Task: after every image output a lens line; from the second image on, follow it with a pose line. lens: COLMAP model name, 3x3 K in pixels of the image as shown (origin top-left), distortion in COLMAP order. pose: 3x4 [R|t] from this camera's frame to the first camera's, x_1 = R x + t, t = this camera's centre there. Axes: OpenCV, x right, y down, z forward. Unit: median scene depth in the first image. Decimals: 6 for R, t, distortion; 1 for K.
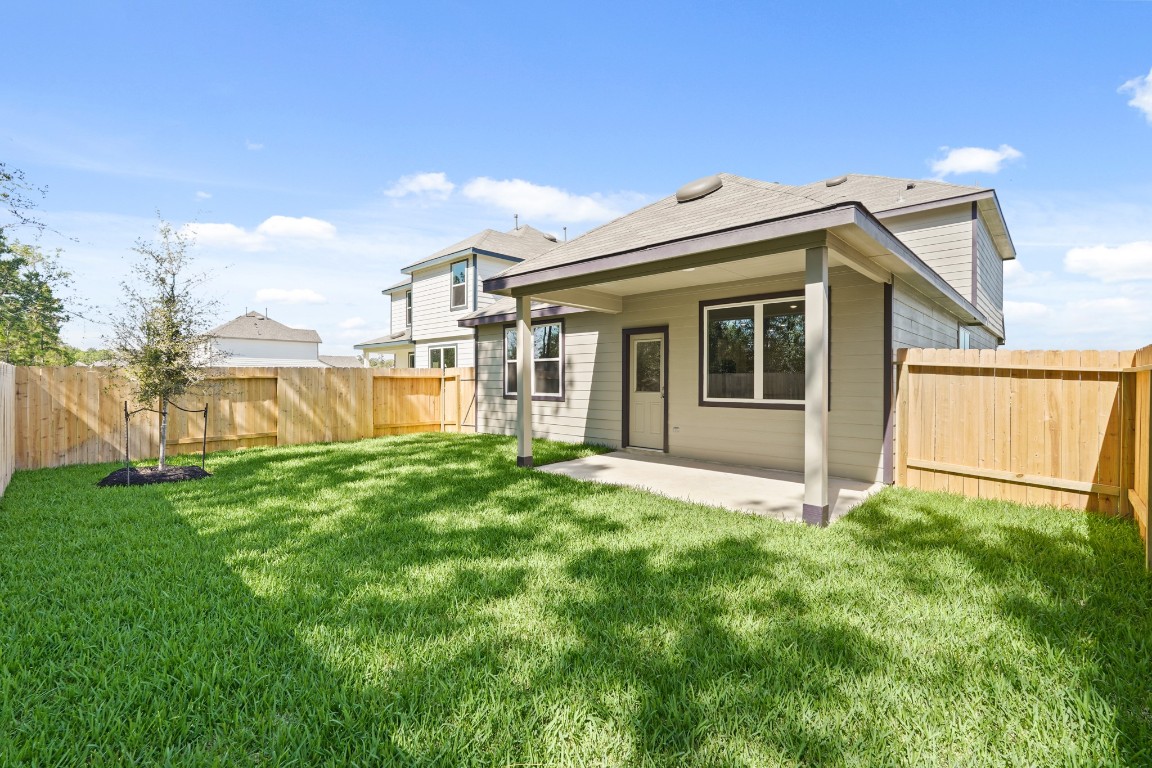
lens RADIAL K [[513.0, 0, 568.9], [0, 513.0, 385.5], [0, 0, 1]] dist [-0.003522, 0.000712]
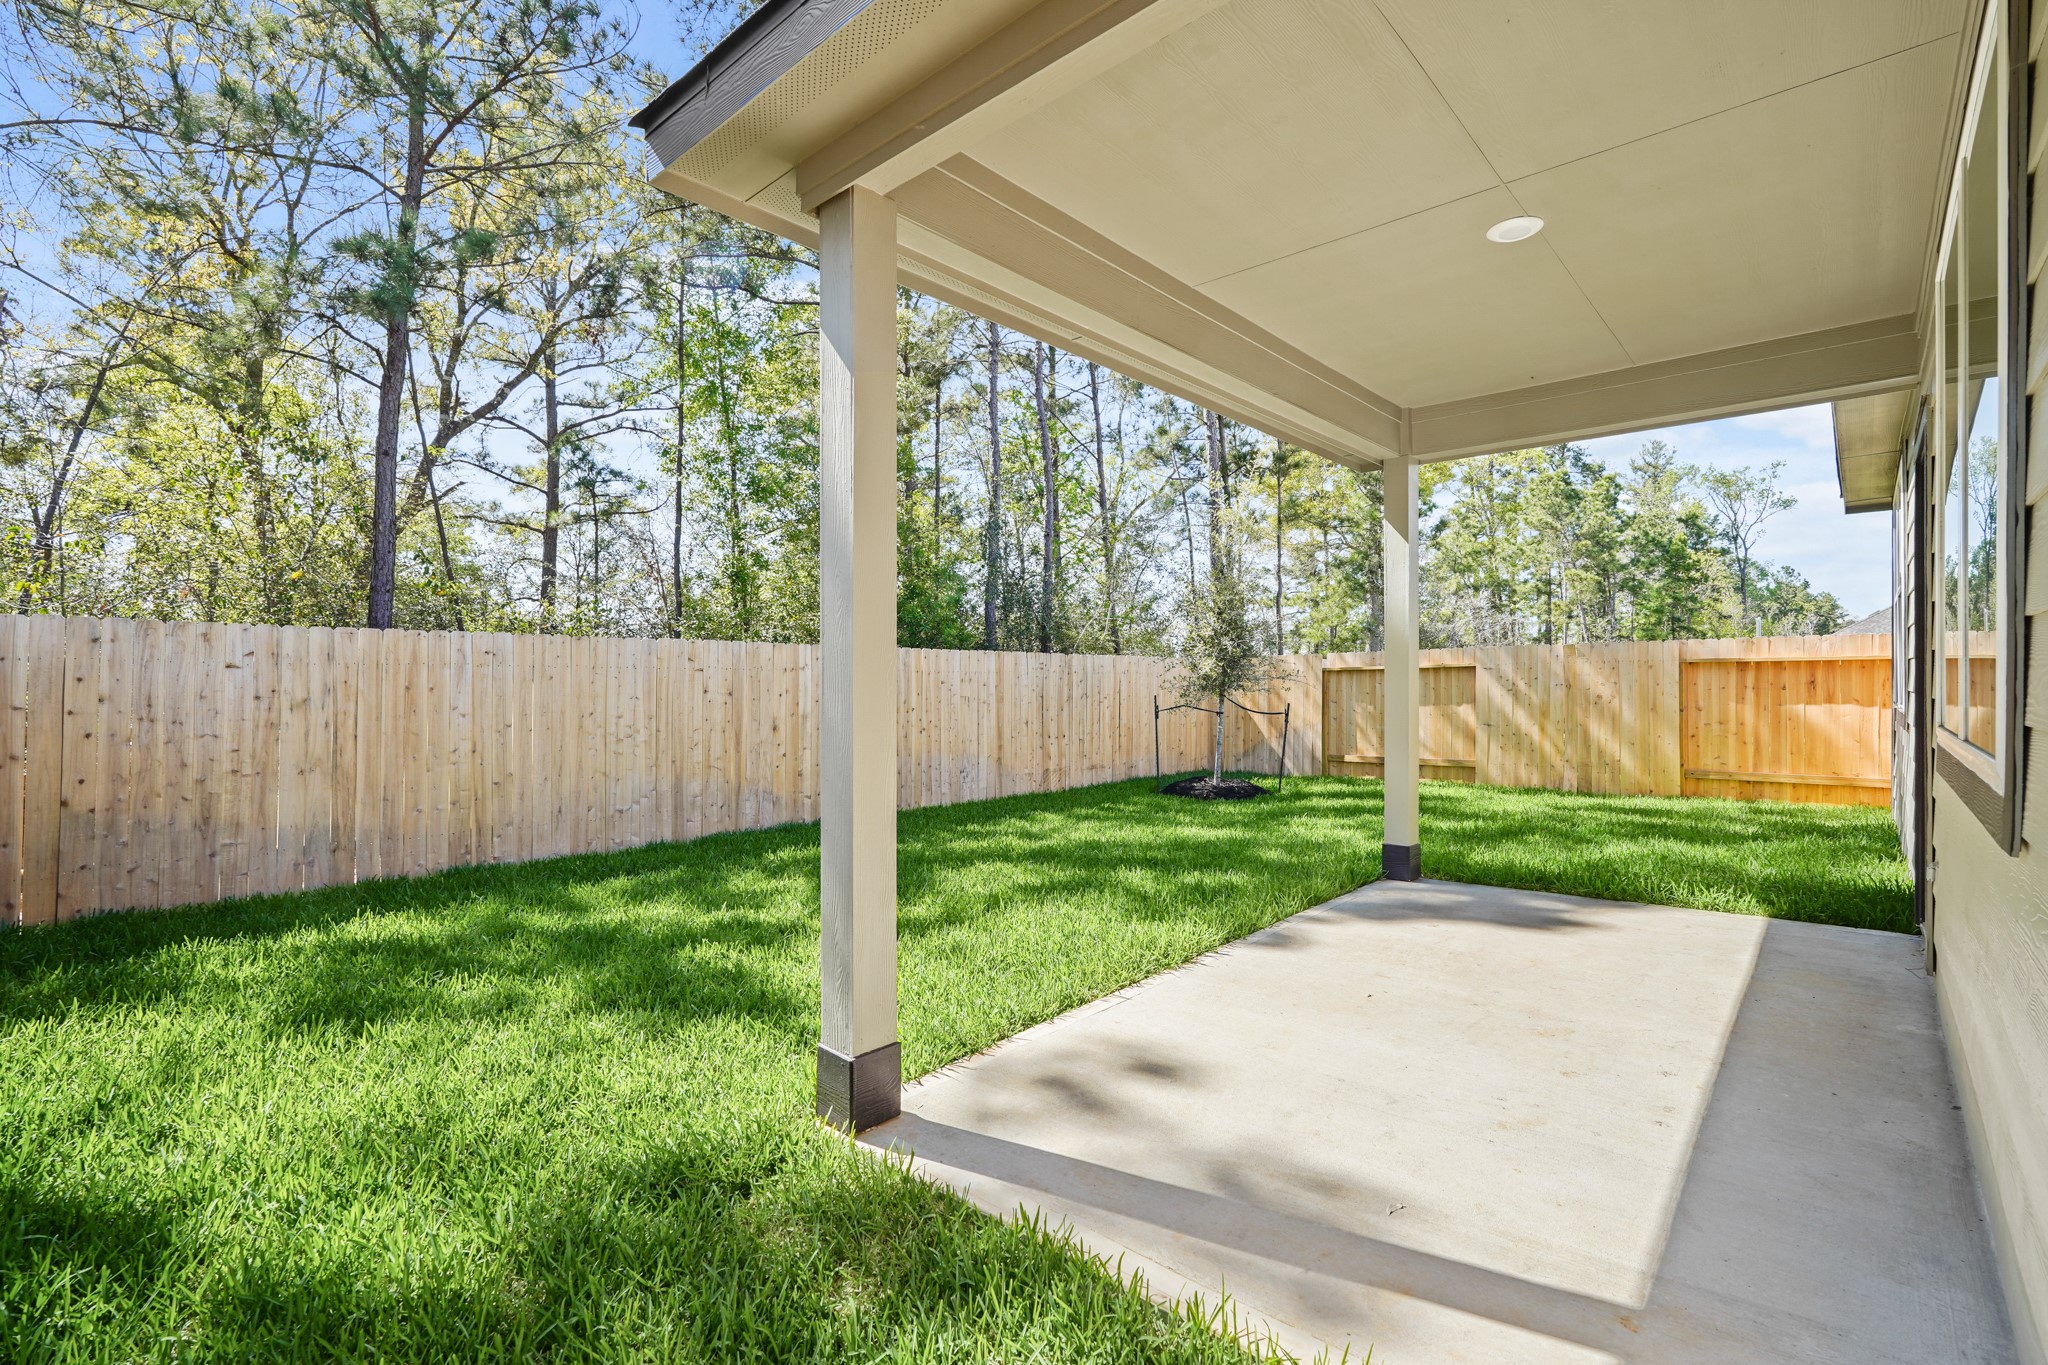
lens RADIAL K [[911.9, 0, 1012.3], [0, 911.9, 676.1], [0, 0, 1]] dist [-0.003522, 0.000712]
pose [[0.020492, -0.005234, -0.999776, 0.425093], [-0.004683, 0.999975, -0.005331, 0.003921], [0.999779, 0.004791, 0.020467, 0.441254]]
